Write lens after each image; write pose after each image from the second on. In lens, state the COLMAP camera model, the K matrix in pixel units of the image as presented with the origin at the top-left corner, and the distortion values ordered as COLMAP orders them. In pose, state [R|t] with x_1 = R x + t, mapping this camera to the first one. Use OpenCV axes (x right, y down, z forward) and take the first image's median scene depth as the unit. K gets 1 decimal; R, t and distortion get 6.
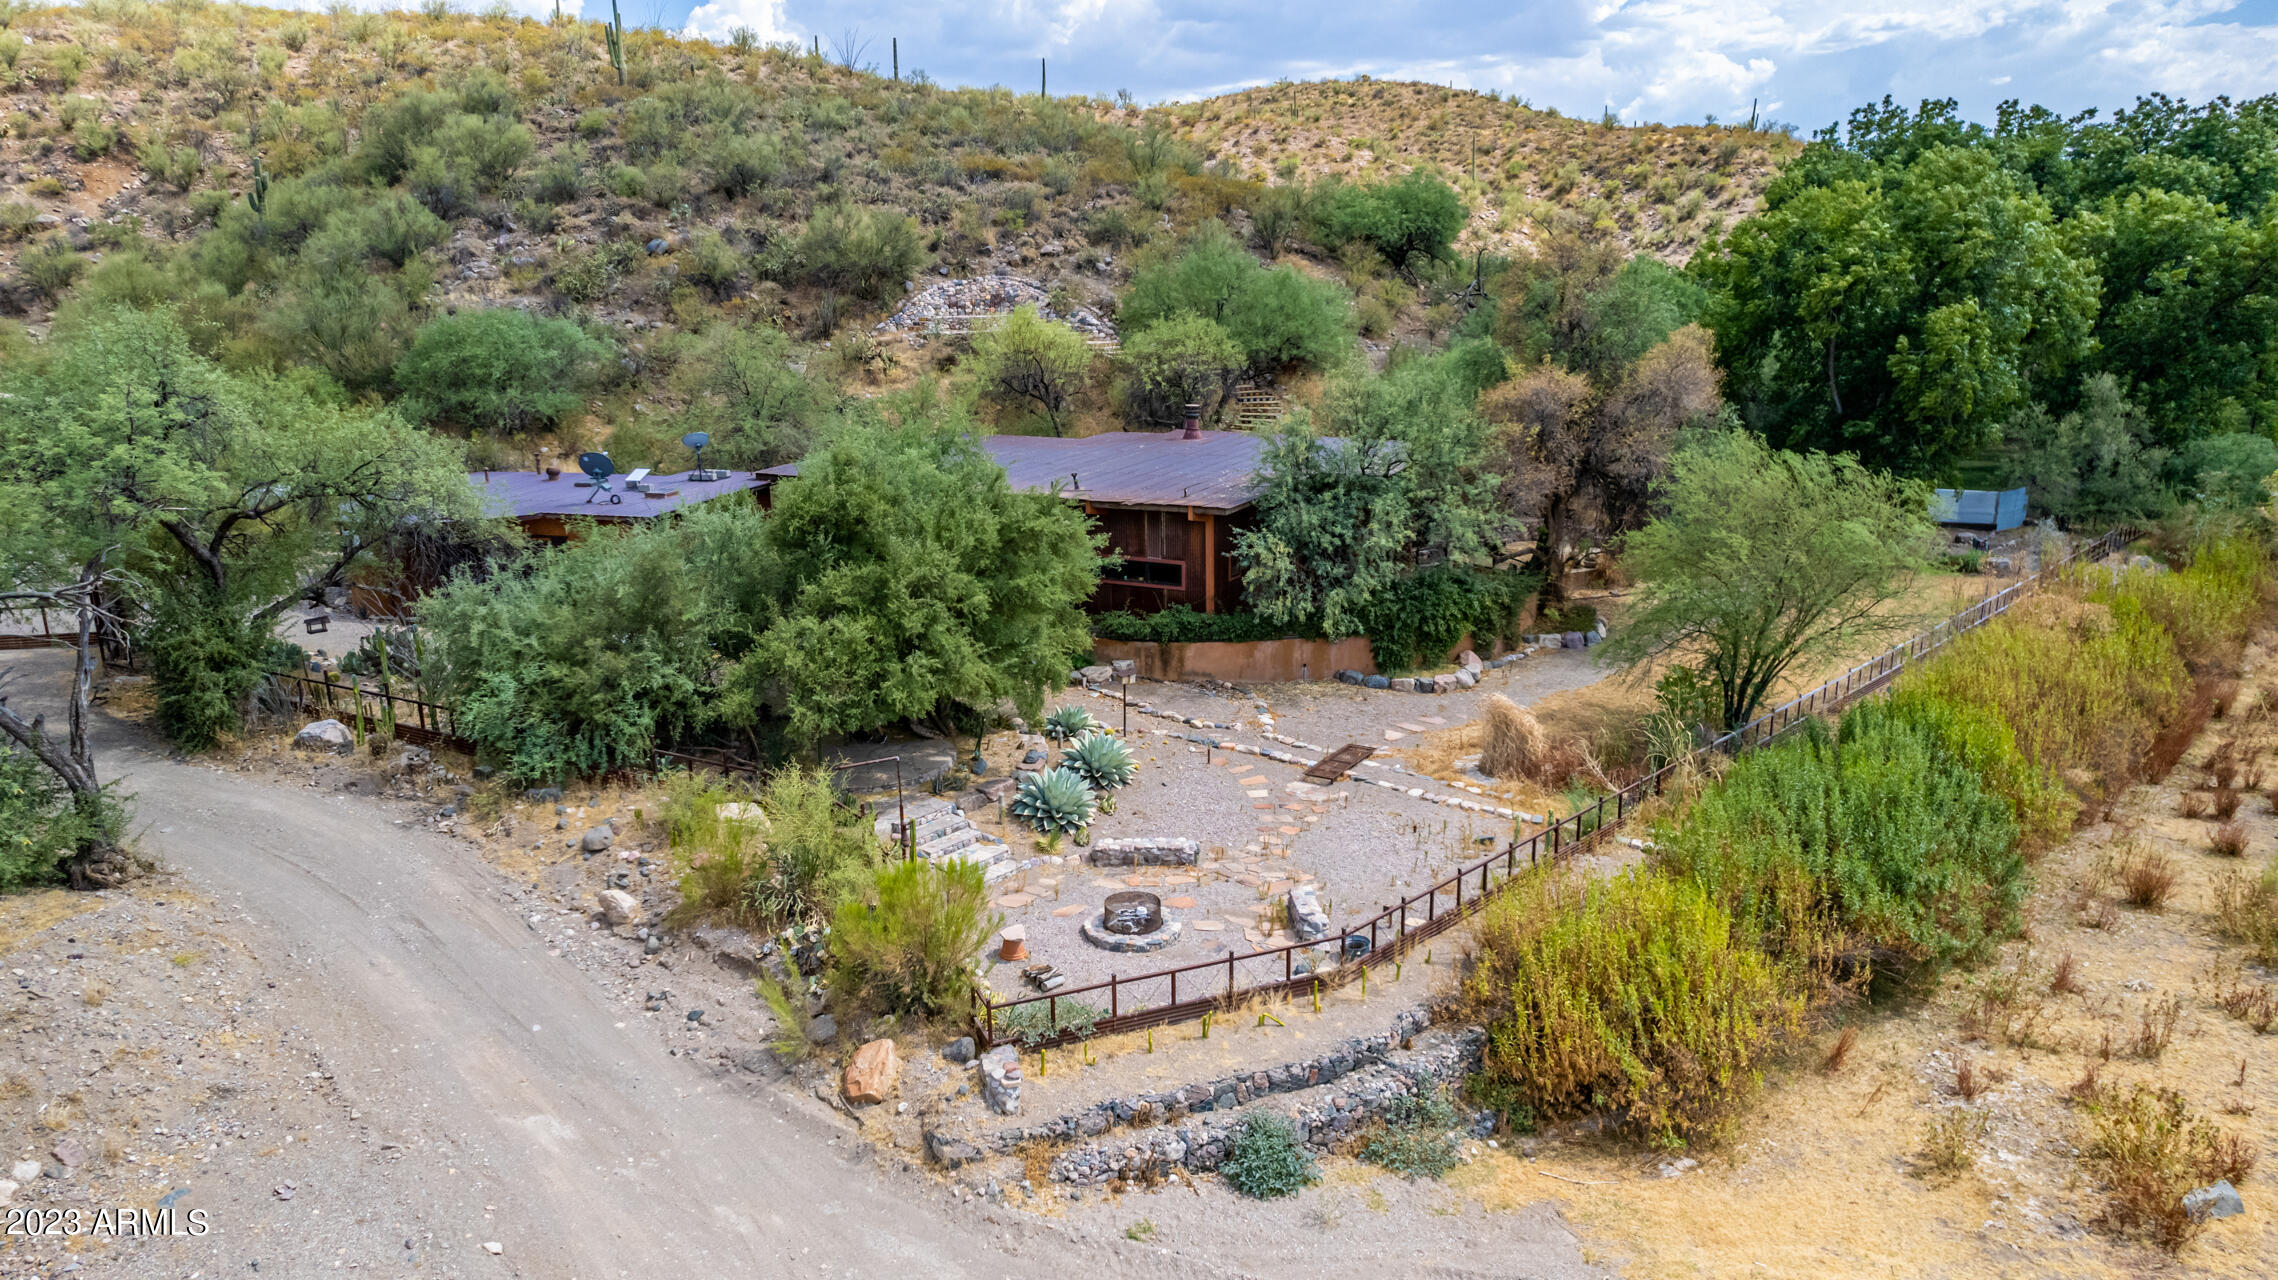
lens RADIAL K [[1460.3, 0, 1151.1], [0, 1460.3, 640.4], [0, 0, 1]] dist [-0.082651, 0.076955]
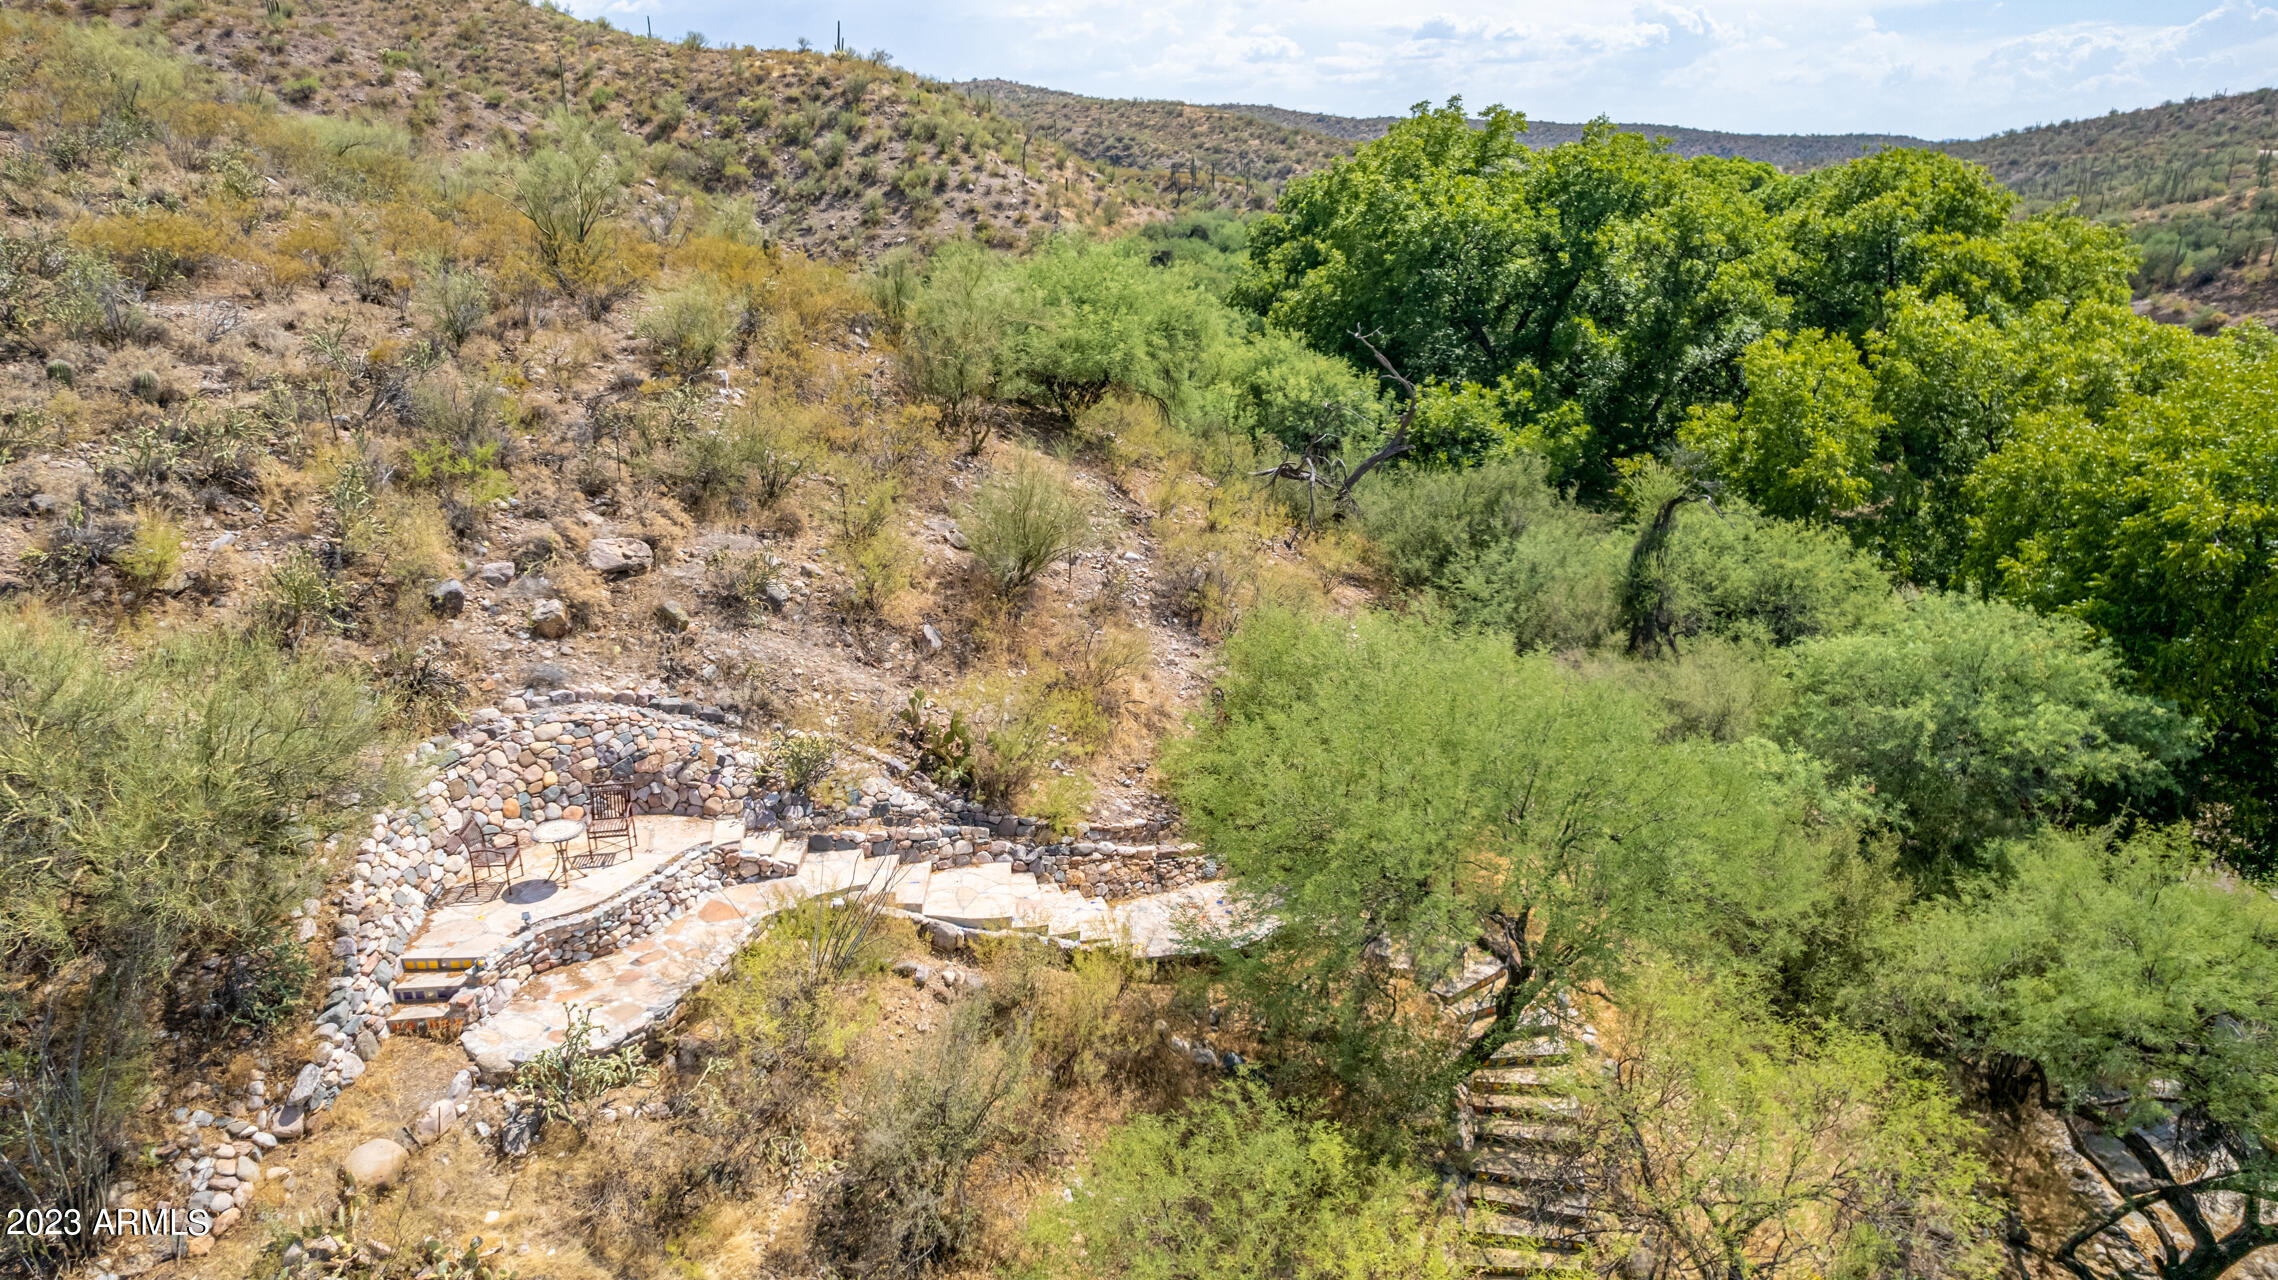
lens RADIAL K [[1460.3, 0, 1151.1], [0, 1460.3, 640.4], [0, 0, 1]] dist [-0.082651, 0.076955]
pose [[0.775300, -0.184188, 0.604140, -0.052519], [0.146684, 0.982889, 0.111418, -0.077521], [-0.614324, 0.002235, 0.789051, 0.189935]]
